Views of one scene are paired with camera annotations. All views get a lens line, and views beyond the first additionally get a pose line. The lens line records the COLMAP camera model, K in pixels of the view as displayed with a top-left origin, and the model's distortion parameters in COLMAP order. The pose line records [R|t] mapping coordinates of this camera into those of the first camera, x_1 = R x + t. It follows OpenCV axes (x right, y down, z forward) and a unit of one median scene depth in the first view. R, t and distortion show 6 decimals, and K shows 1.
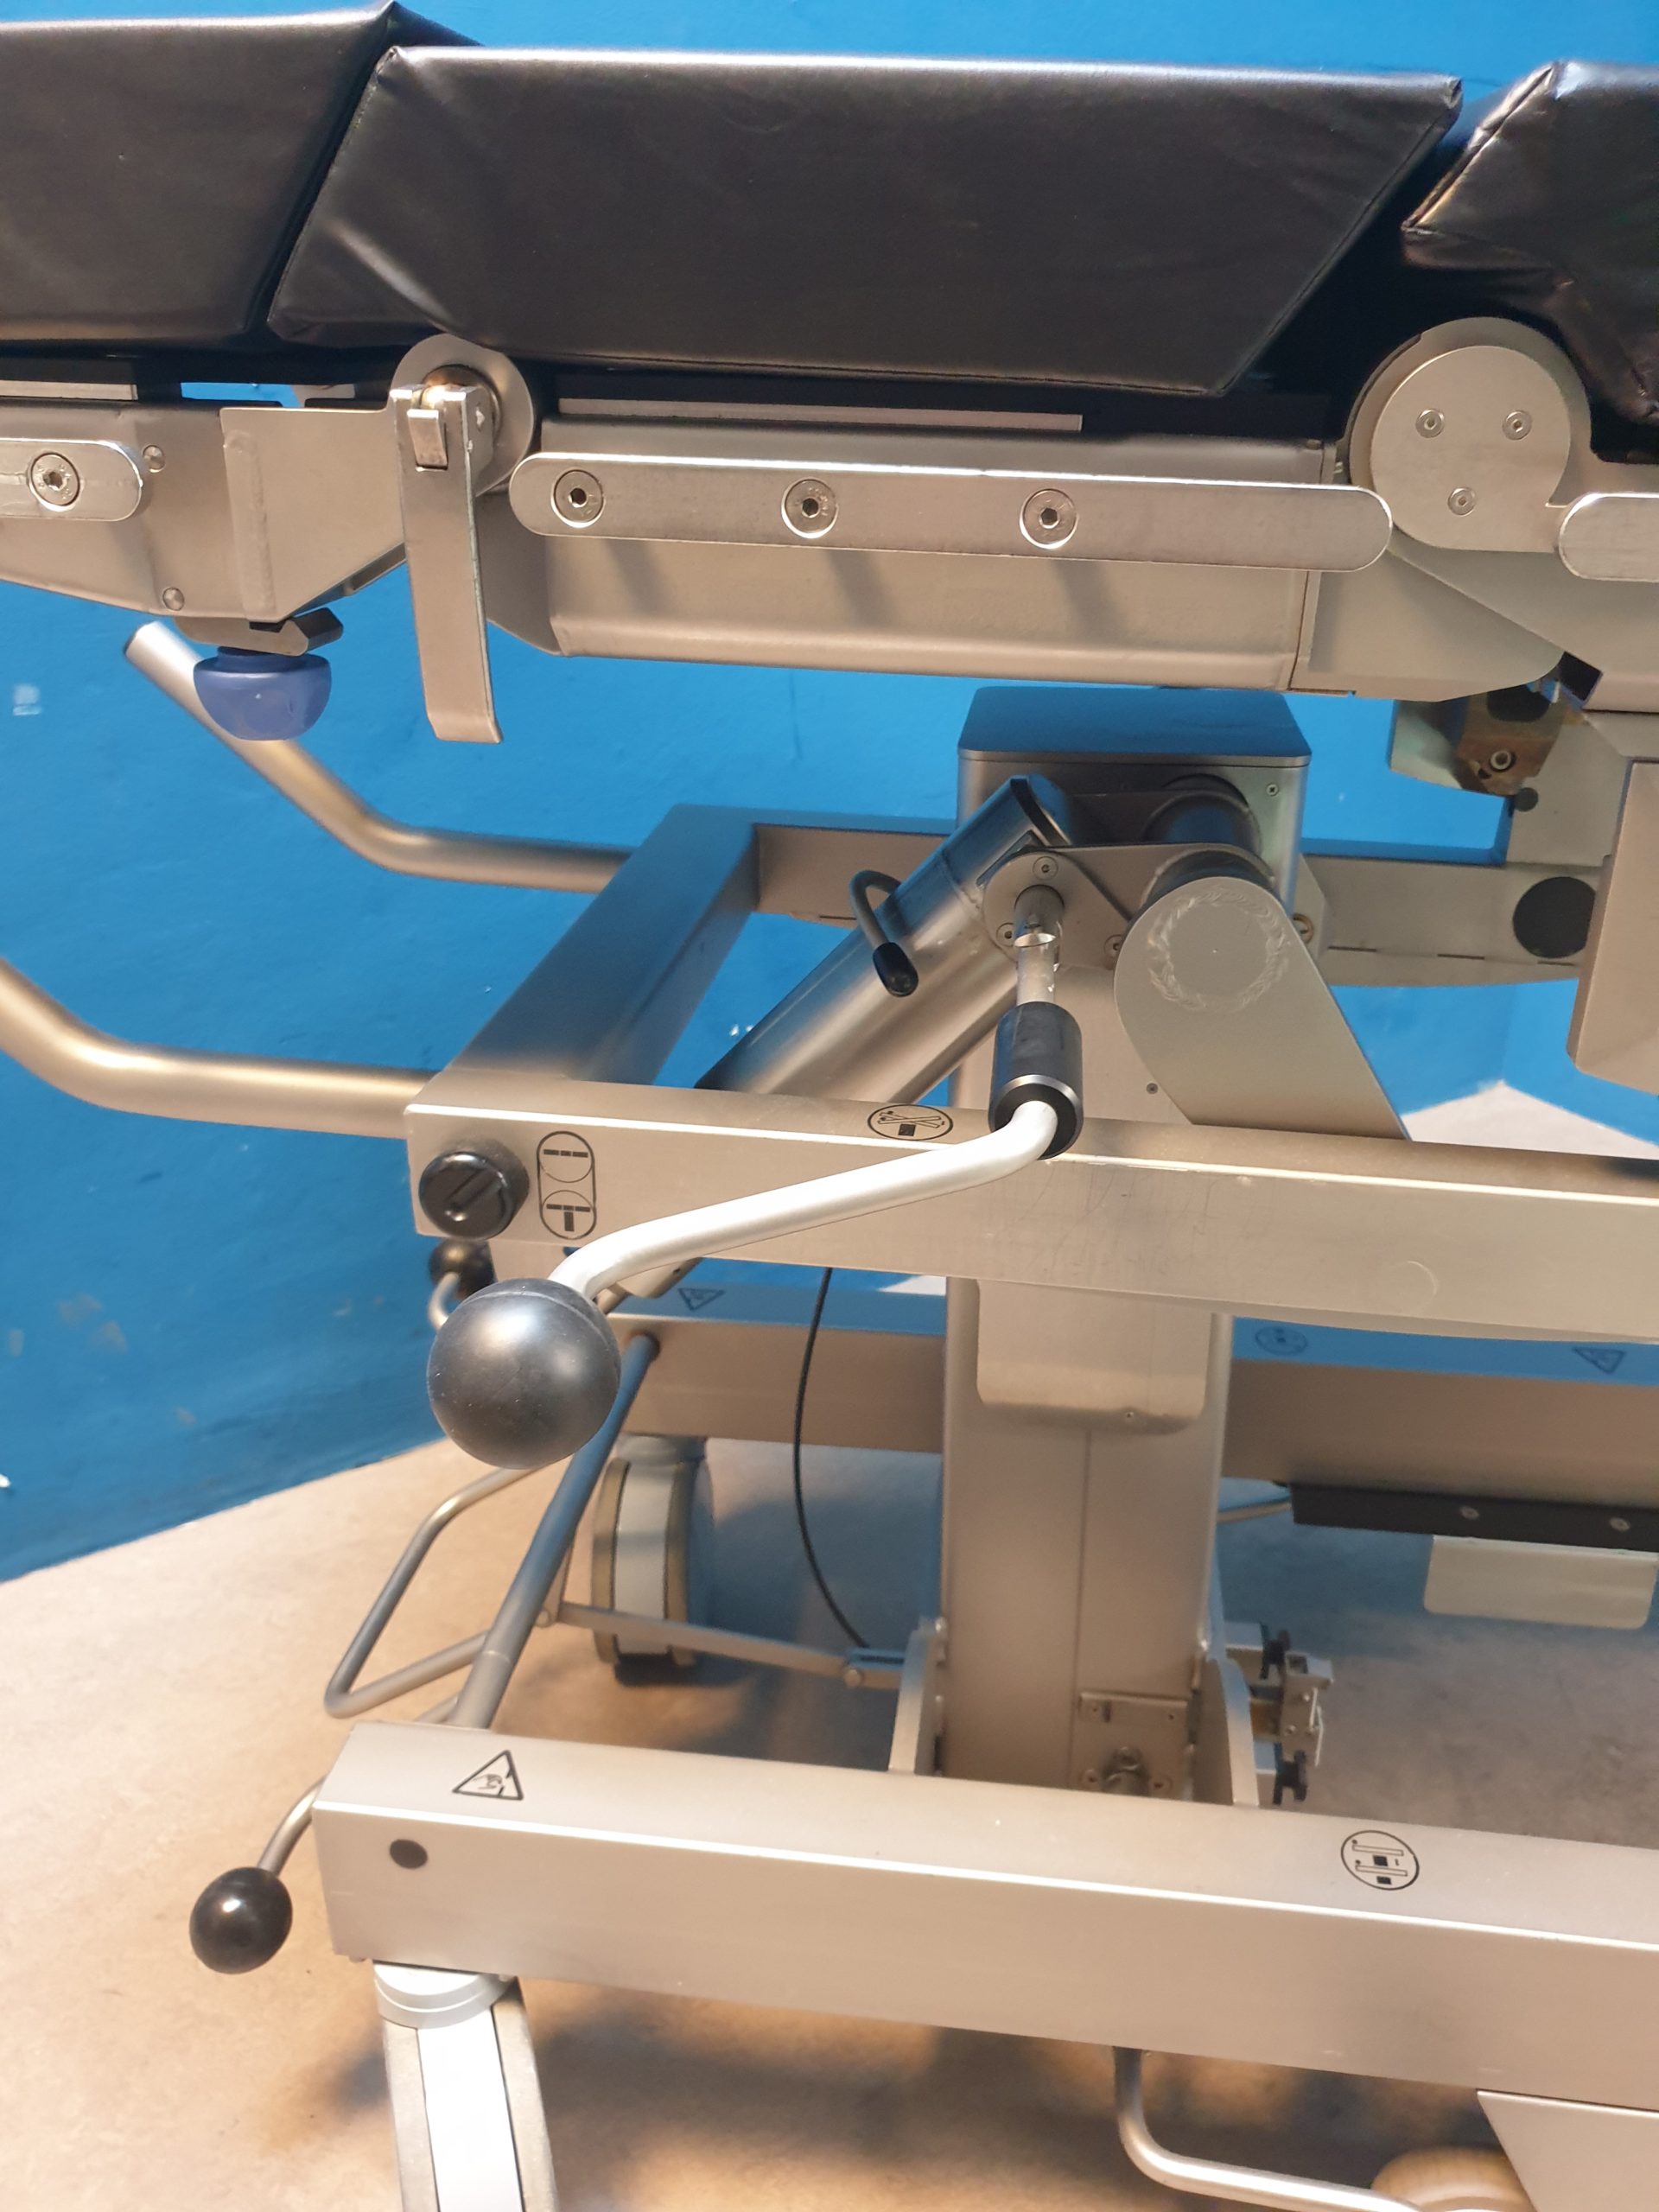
lens RADIAL K [[1759.0, 0, 846.1], [0, 1759.0, 1109.7], [0, 0, 1]] dist [-0.003166, 0.029226]
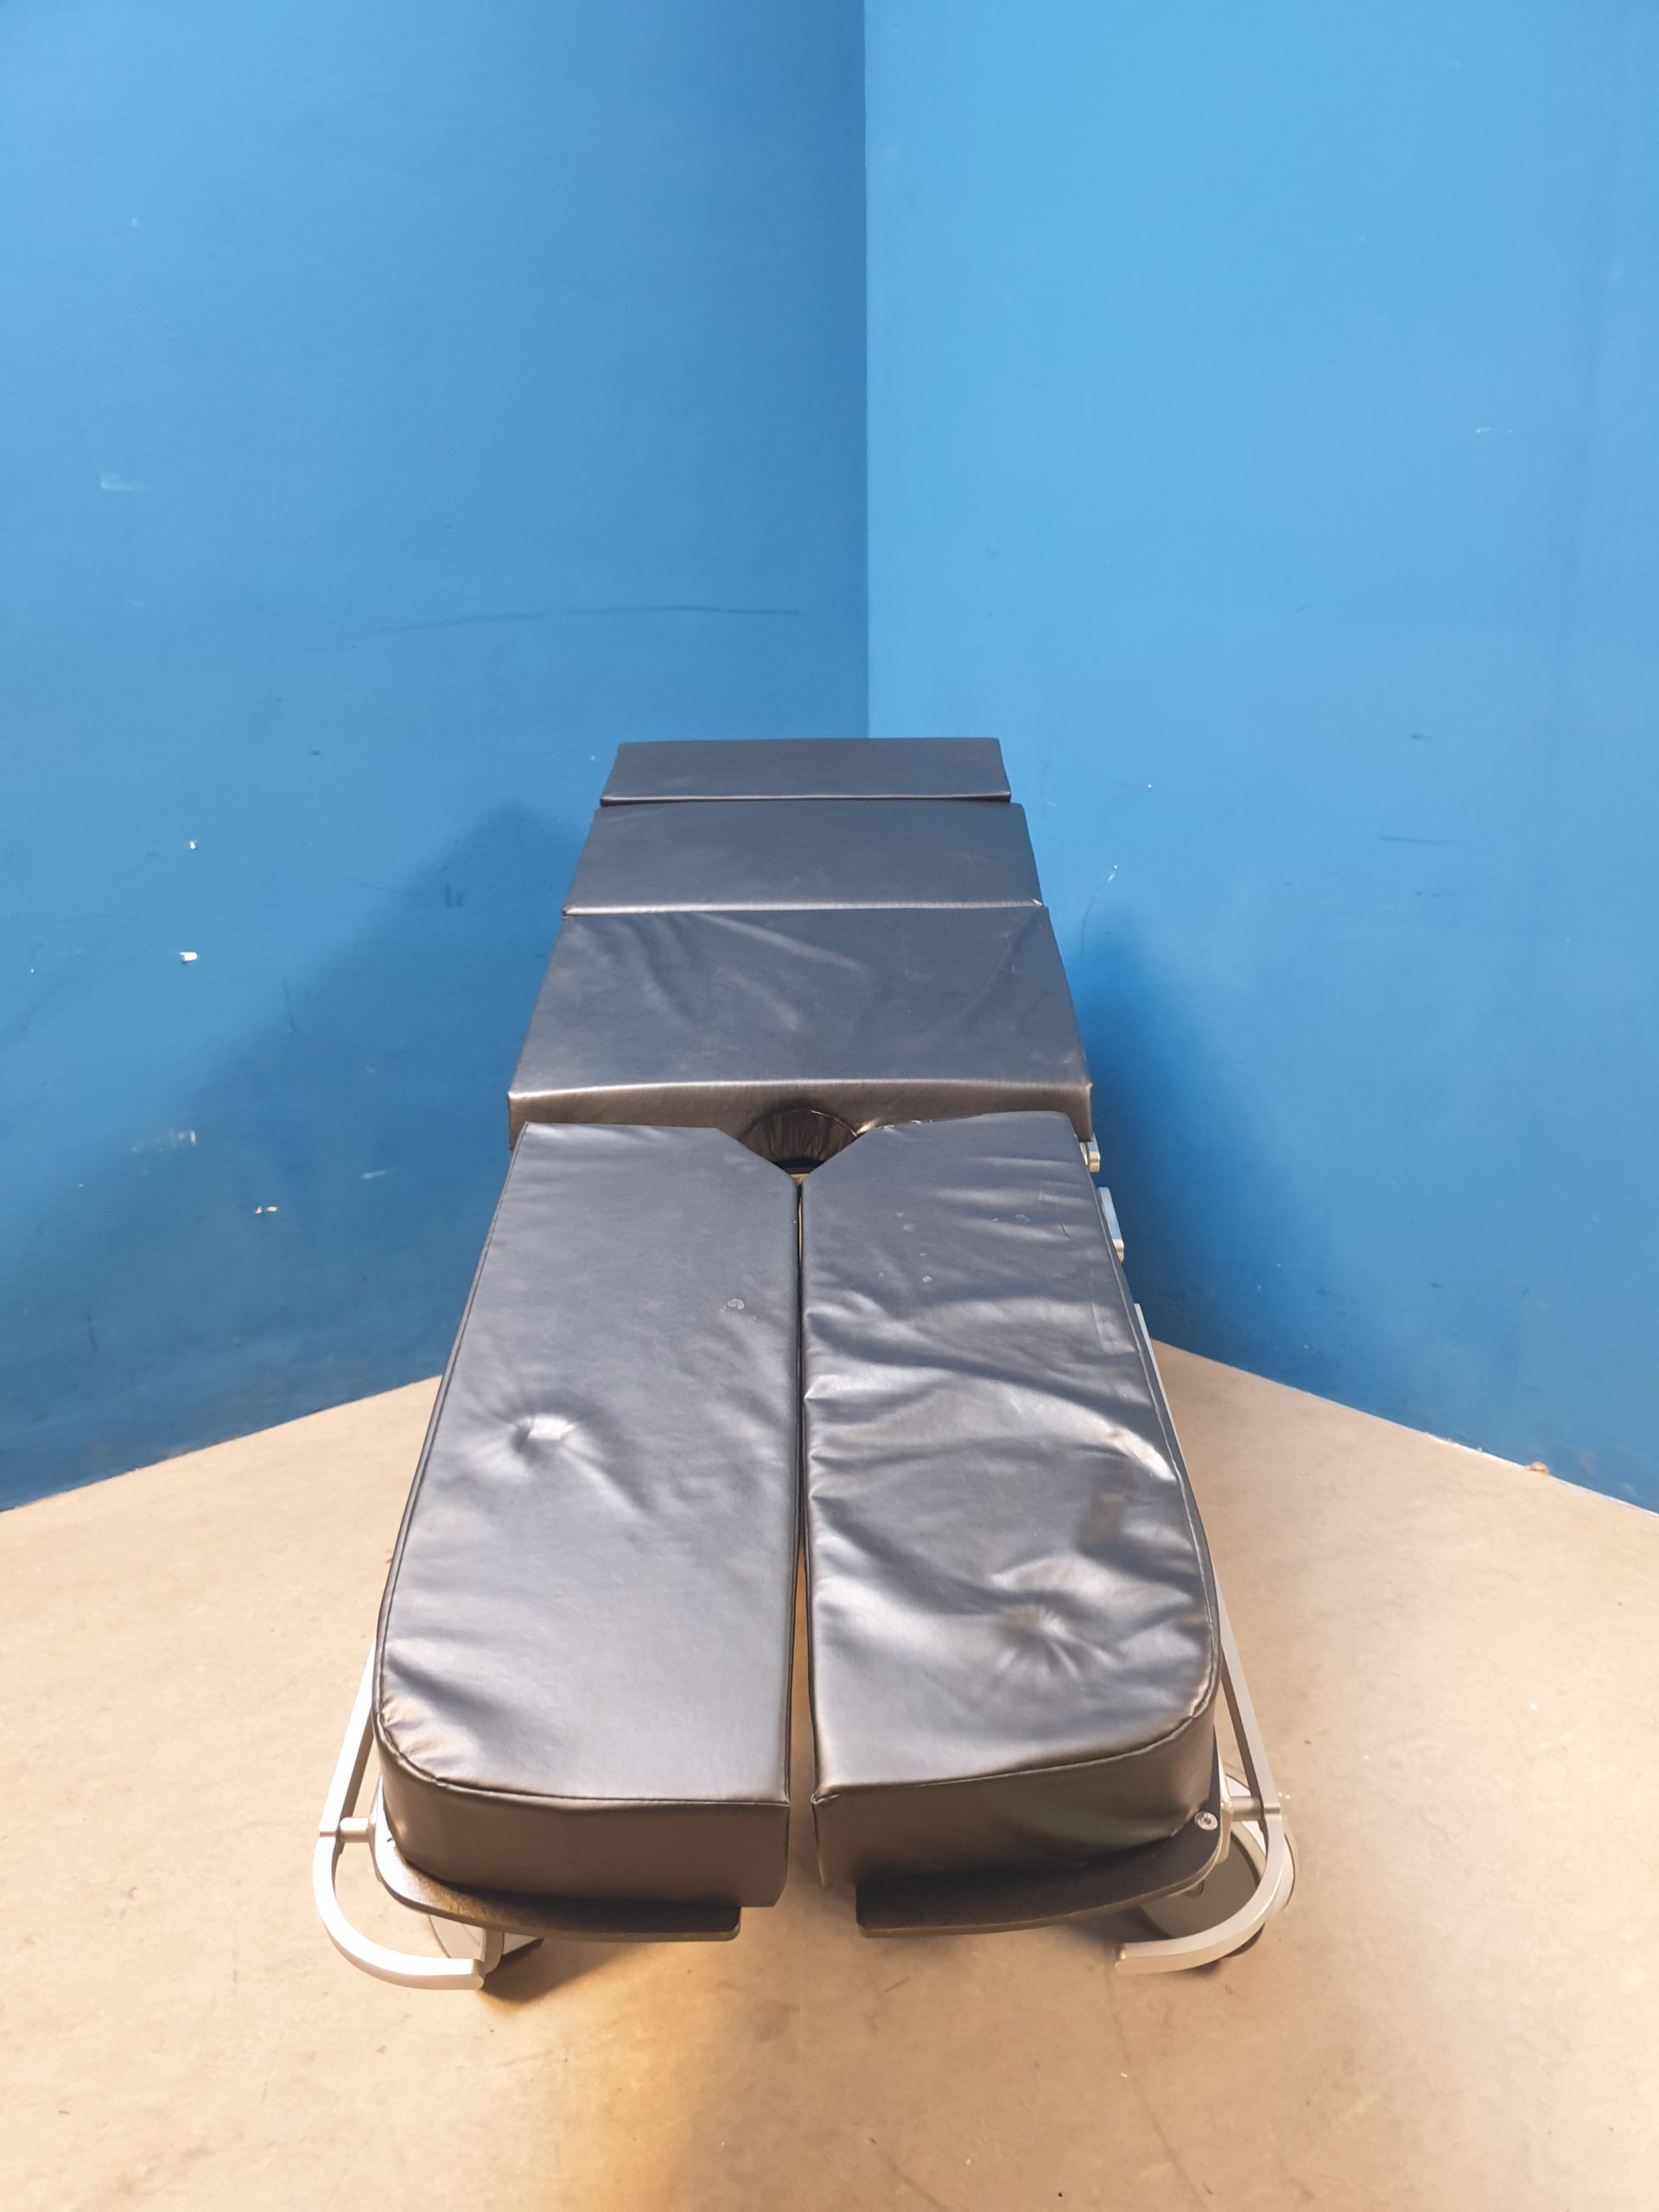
lens RADIAL K [[1759.0, 0, 858.7], [0, 1759.0, 1136.6], [0, 0, 1]] dist [-0.003166, 0.029226]
pose [[0.987403, -0.047730, 0.150855, 0.479004], [0.068247, 0.988643, -0.133896, 0.285637], [-0.142751, 0.142505, 0.979446, -1.252538]]
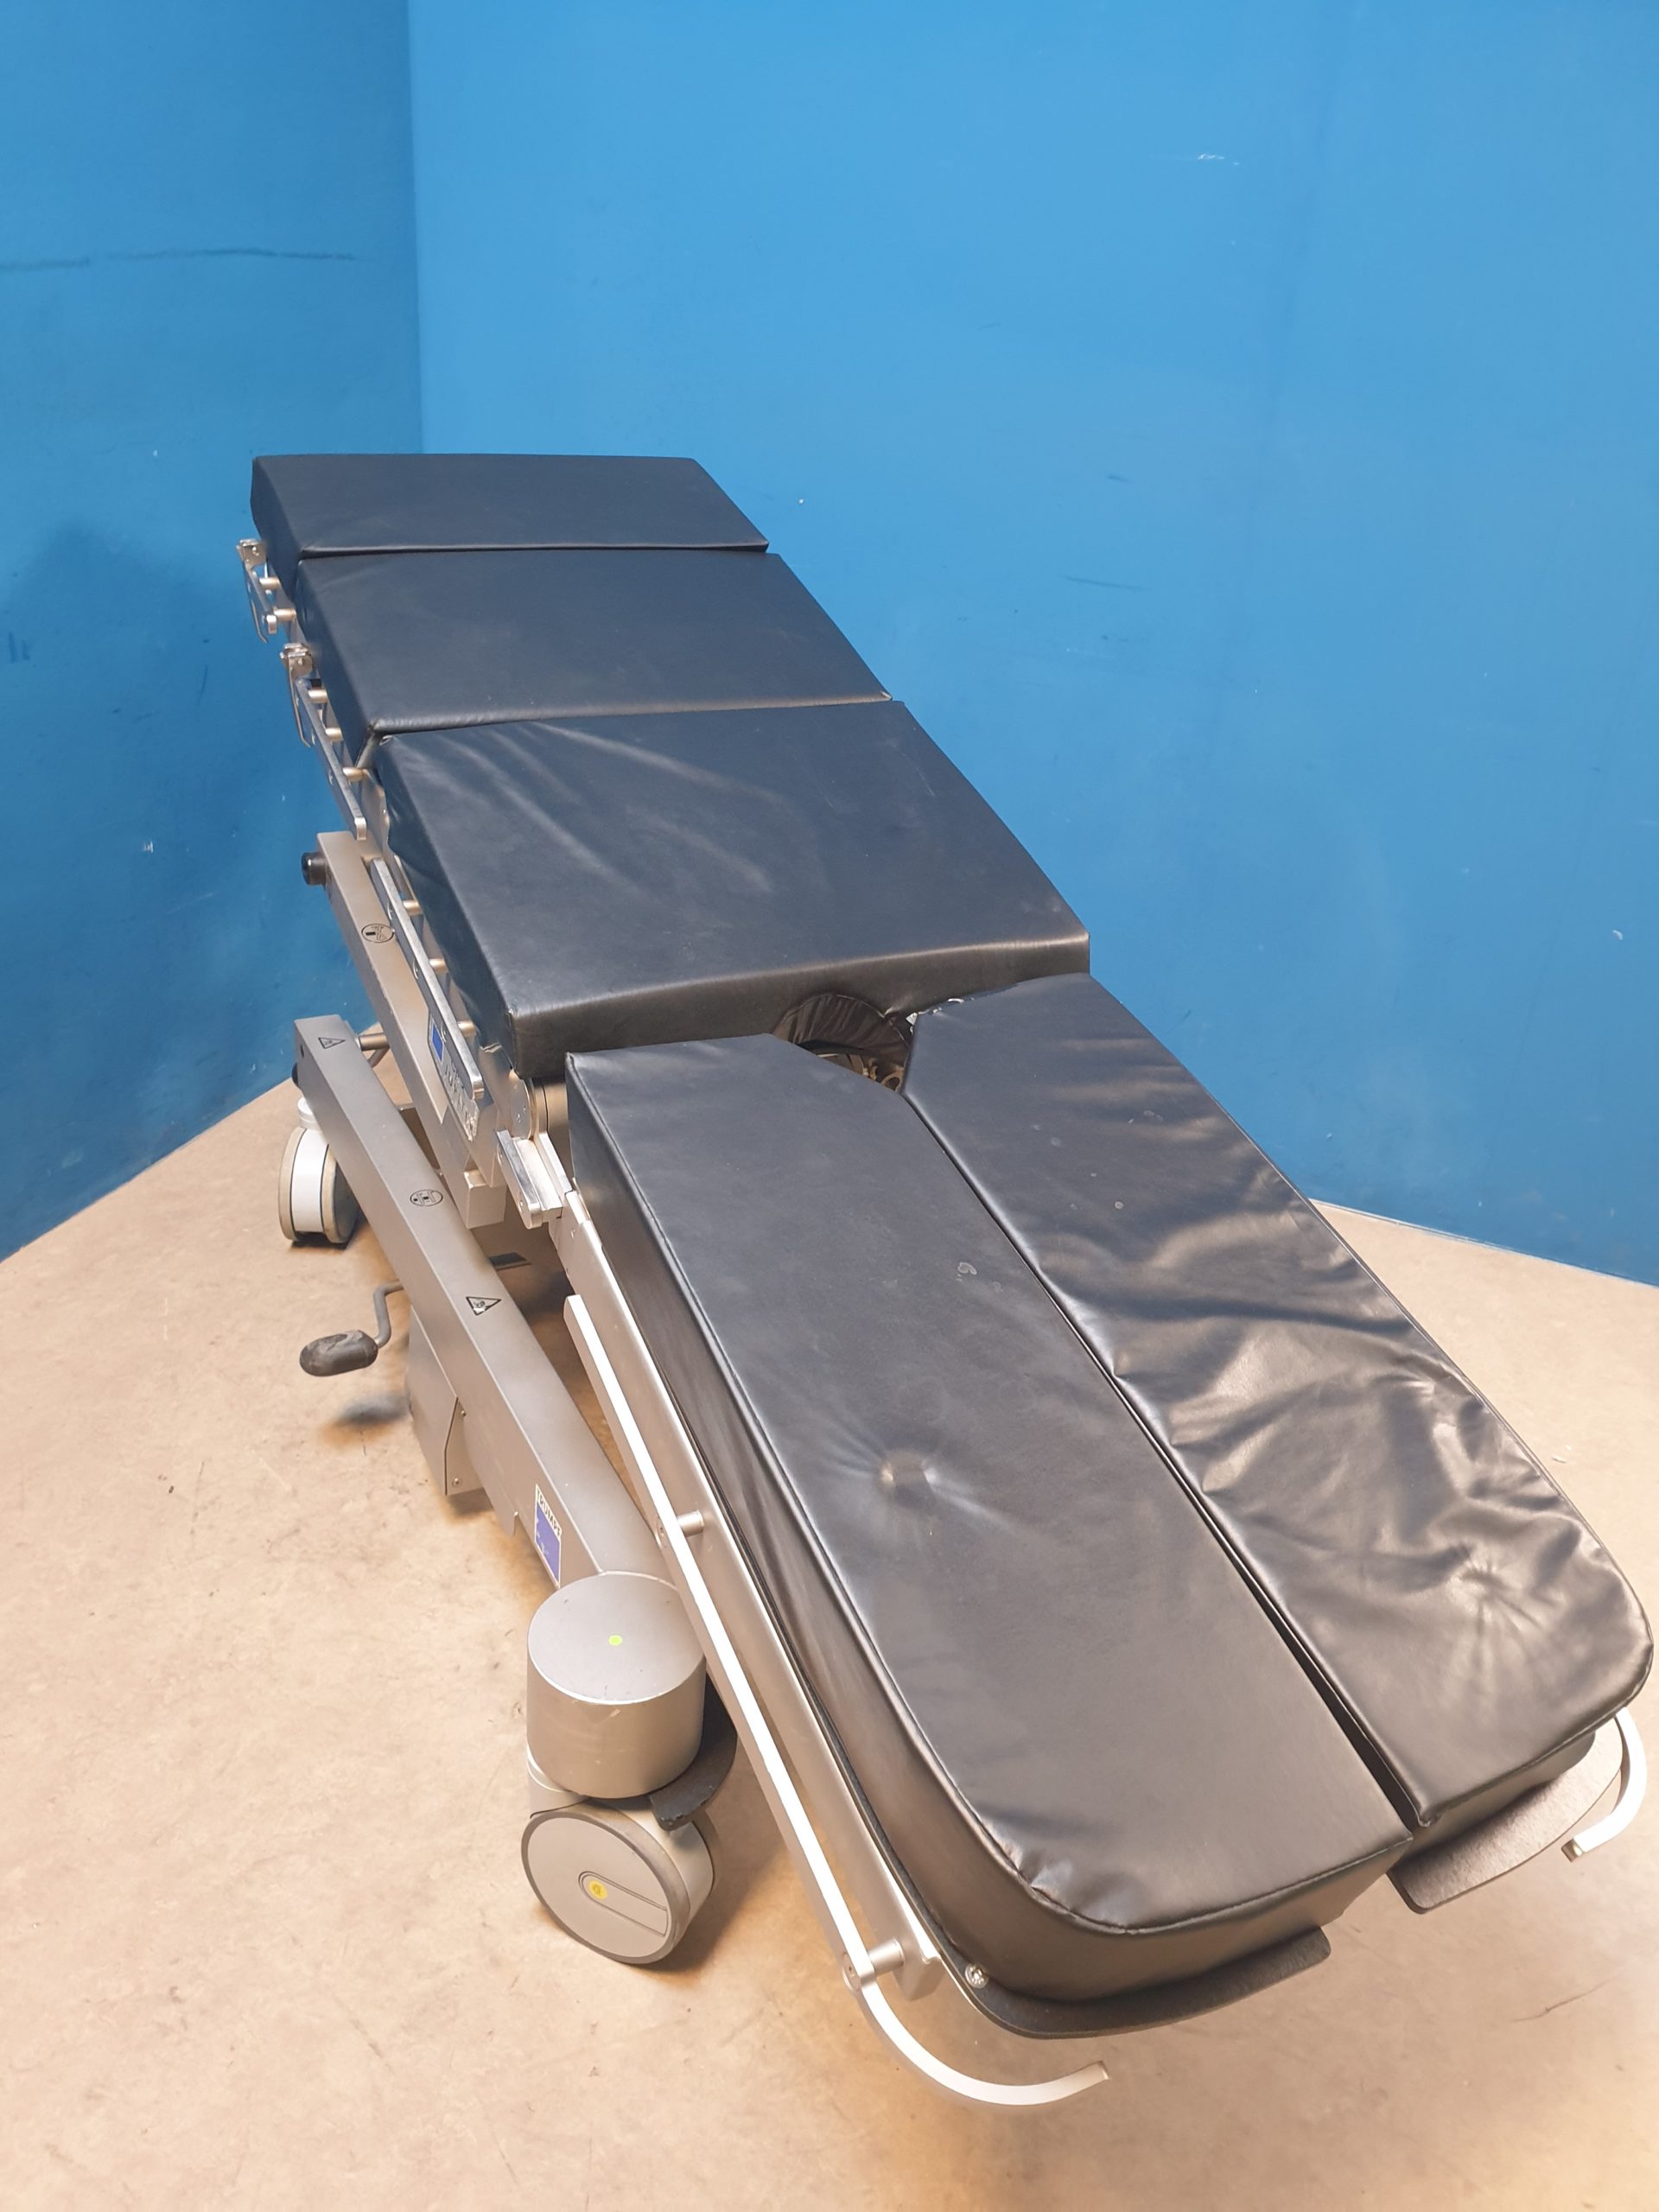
lens RADIAL K [[1759.0, 0, 826.7], [0, 1759.0, 1100.2], [0, 0, 1]] dist [-0.003166, 0.029226]
pose [[0.815395, -0.207263, 0.540530, -0.354604], [0.157629, 0.977922, 0.137194, -0.197301], [-0.557031, -0.026664, 0.830064, -0.761296]]
